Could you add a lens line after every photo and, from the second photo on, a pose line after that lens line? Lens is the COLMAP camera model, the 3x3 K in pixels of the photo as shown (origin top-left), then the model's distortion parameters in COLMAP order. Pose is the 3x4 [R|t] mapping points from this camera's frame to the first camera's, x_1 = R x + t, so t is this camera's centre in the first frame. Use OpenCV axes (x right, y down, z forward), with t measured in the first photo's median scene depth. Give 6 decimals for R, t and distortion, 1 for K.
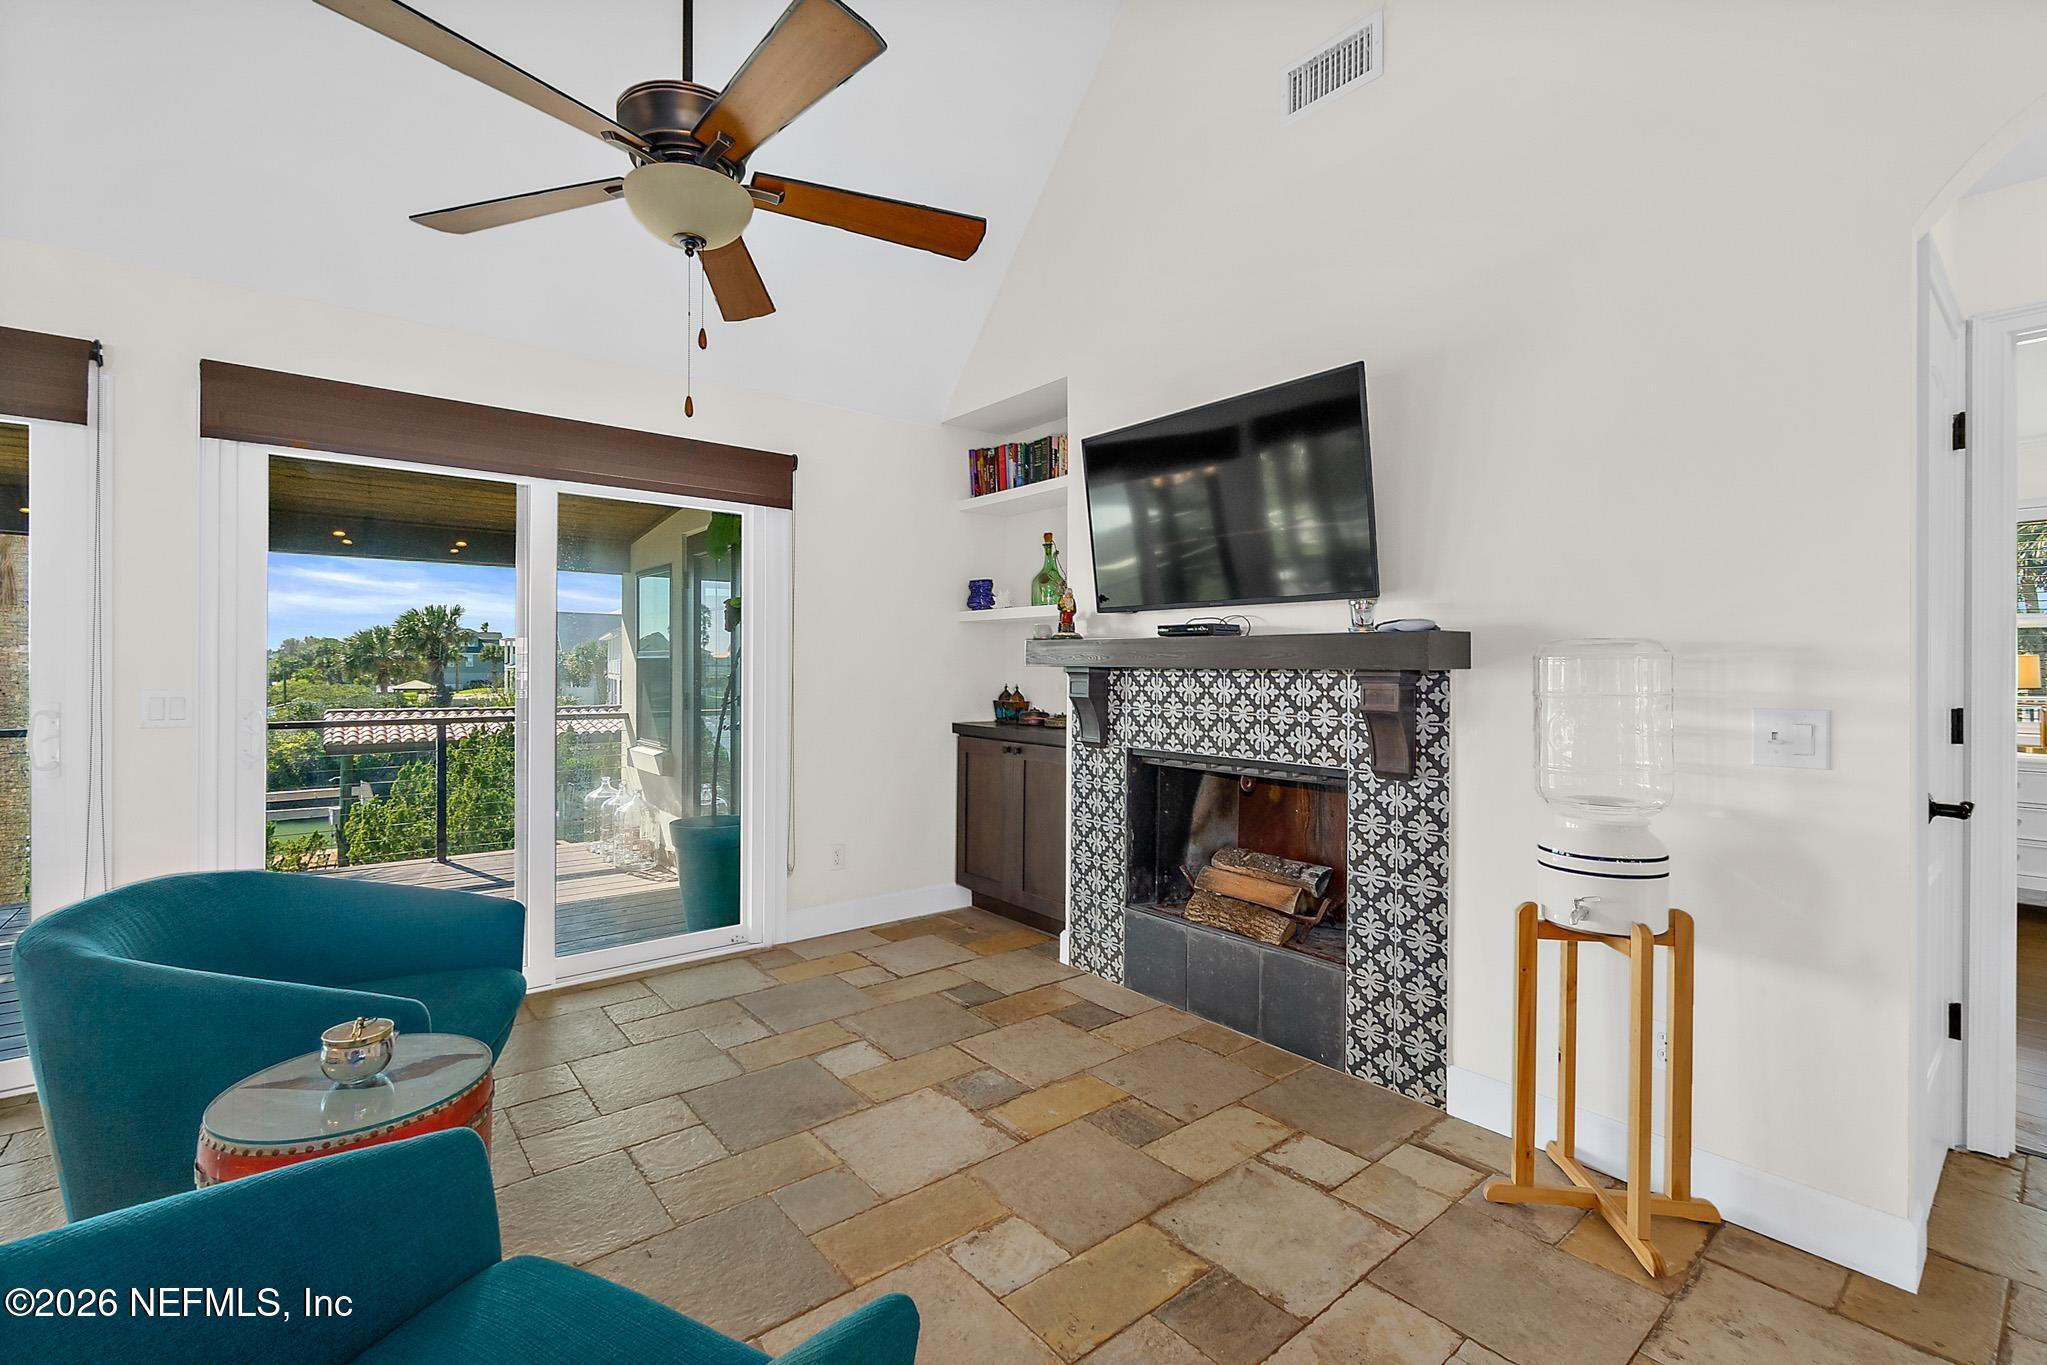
lens RADIAL K [[895.4, 0, 1018.4], [0, 895.4, 669.5], [0, 0, 1]] dist [-0.004526, 0.000100]
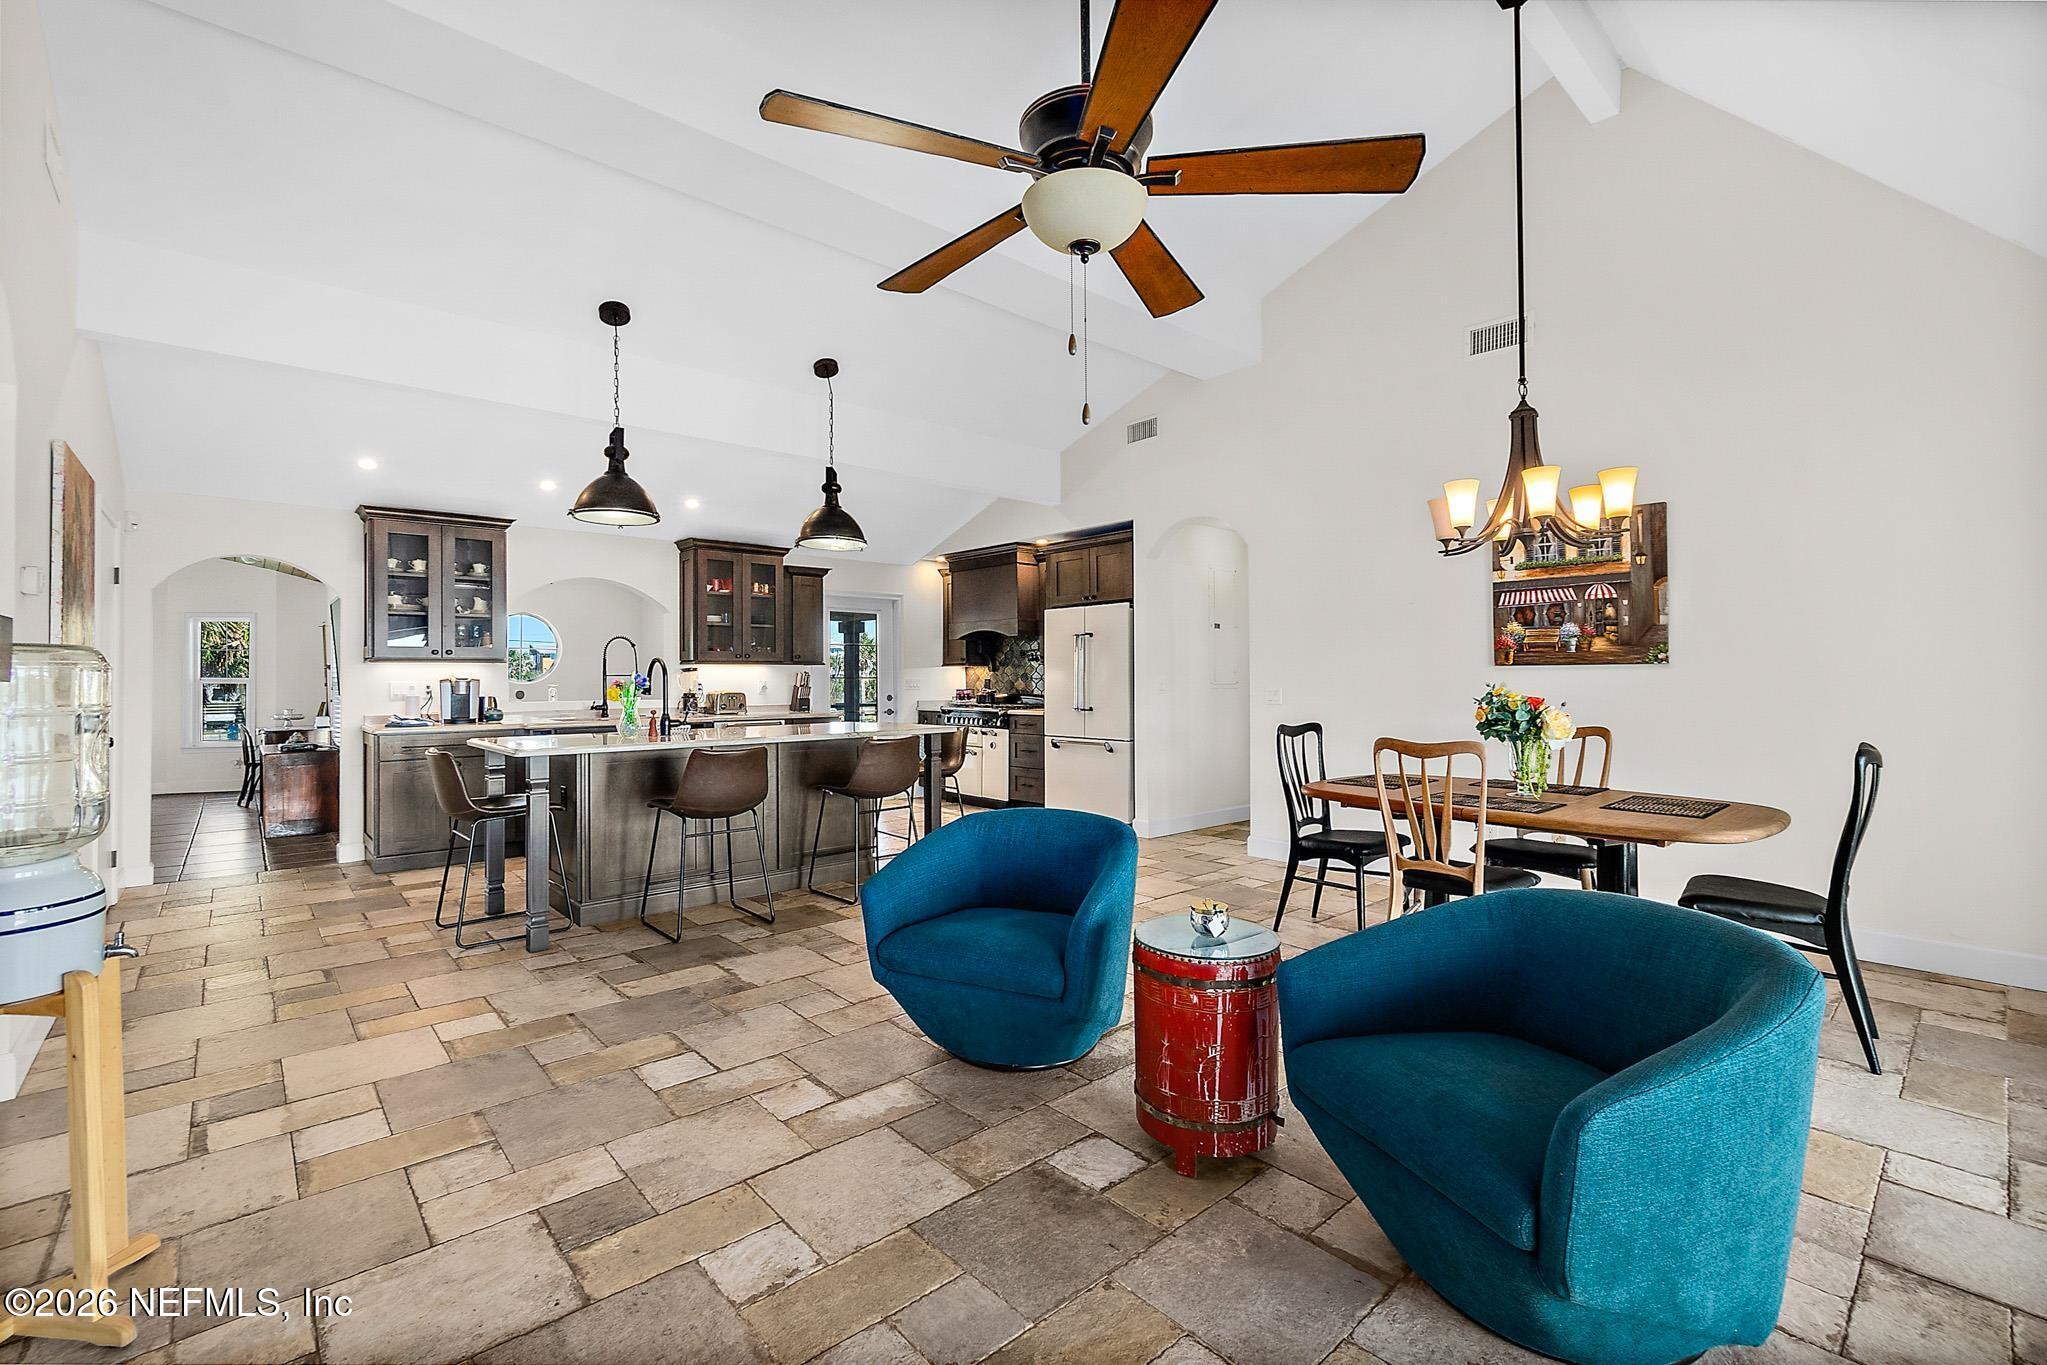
lens RADIAL K [[895.4, 0, 1028.4], [0, 895.4, 676.6], [0, 0, 1]] dist [-0.004526, 0.000100]
pose [[-0.998580, -0.003784, -0.053129, -0.130103], [-0.003791, 0.999993, 0.000035, -0.003030], [0.053128, 0.000236, -0.998588, 1.021382]]
